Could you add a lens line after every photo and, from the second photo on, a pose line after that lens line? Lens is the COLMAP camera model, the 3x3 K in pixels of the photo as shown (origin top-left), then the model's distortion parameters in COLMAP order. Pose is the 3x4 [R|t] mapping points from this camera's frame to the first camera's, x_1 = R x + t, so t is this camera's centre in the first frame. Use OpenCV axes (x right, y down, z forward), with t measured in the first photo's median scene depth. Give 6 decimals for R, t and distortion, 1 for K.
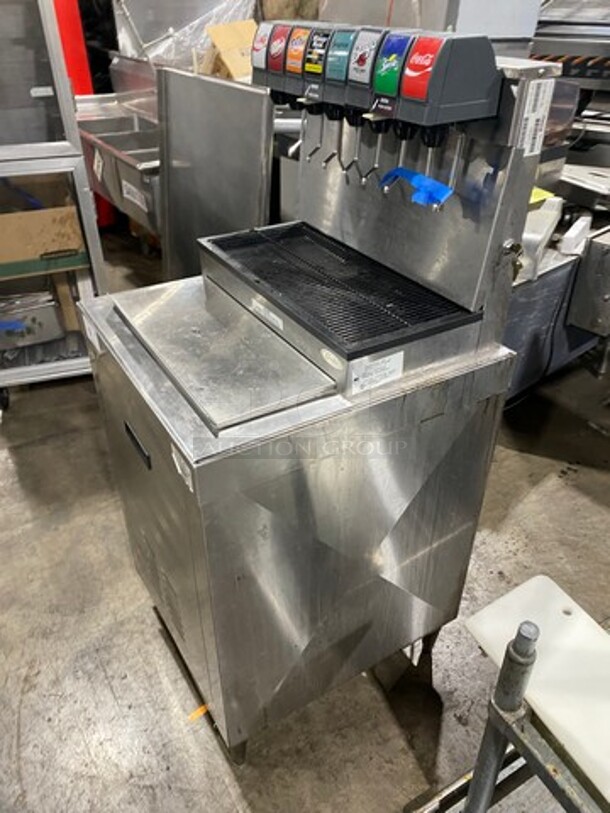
lens RADIAL K [[623.7, 0, 299.2], [0, 623.7, 418.9], [0, 0, 1]] dist [0.010454, 0.002437]
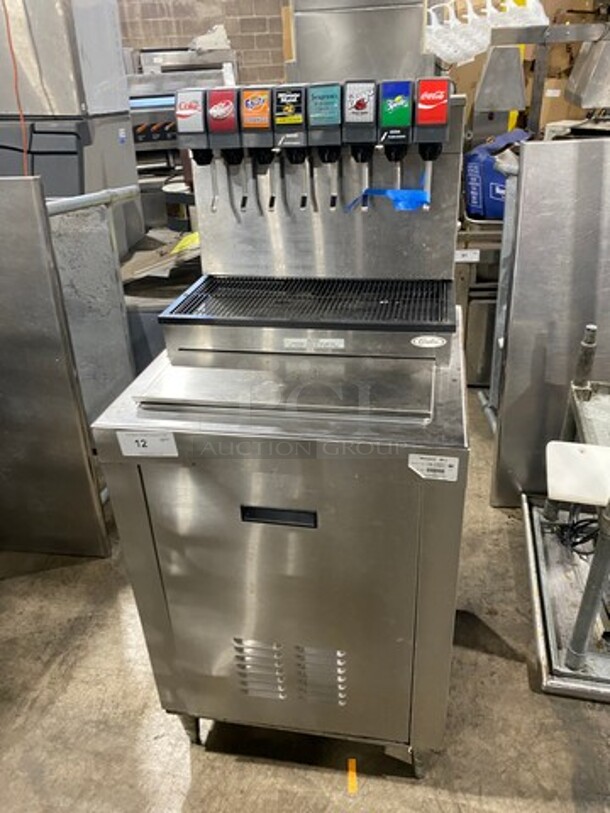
lens RADIAL K [[623.7, 0, 306.3], [0, 623.7, 401.6], [0, 0, 1]] dist [0.010454, 0.002437]
pose [[0.658532, -0.385615, 0.646248, -0.819173], [0.464710, 0.883825, 0.053834, -0.151605], [-0.591929, 0.264867, 0.761226, 0.247757]]
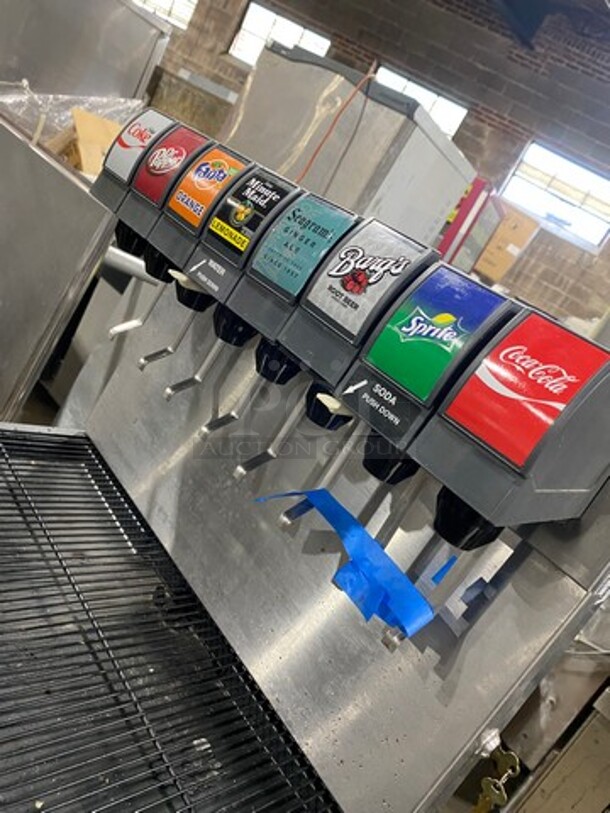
lens RADIAL K [[623.7, 0, 304.1], [0, 623.7, 405.4], [0, 0, 1]] dist [0.010454, 0.002437]
pose [[0.864000, 0.376316, 0.334501, -0.033425], [-0.284530, 0.913036, -0.292245, -0.306219], [-0.415388, 0.157324, 0.895936, 0.548525]]
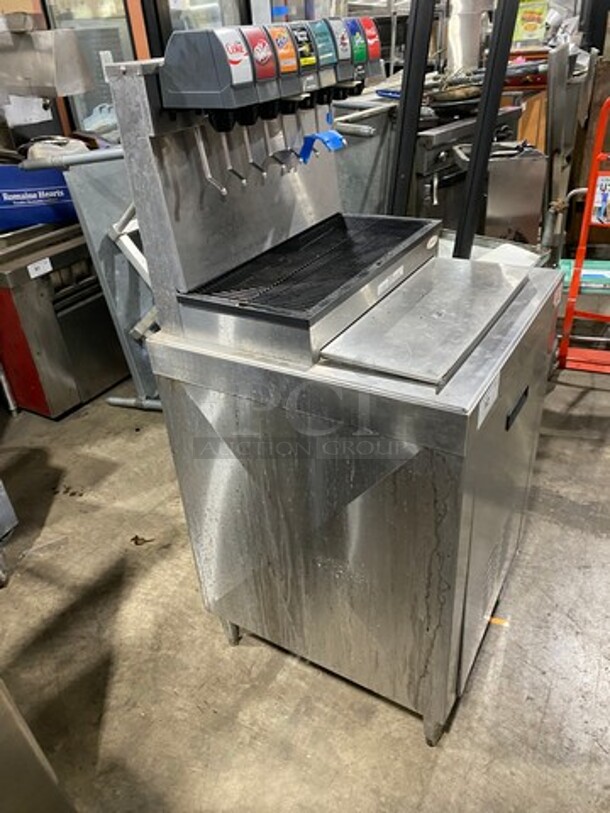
lens RADIAL K [[623.7, 0, 299.1], [0, 623.7, 408.7], [0, 0, 1]] dist [0.010454, 0.002437]
pose [[-0.474069, -0.428607, 0.769126, -0.938756], [0.558042, 0.529418, 0.638988, -0.864559], [-0.681064, 0.732129, -0.011800, 1.349647]]
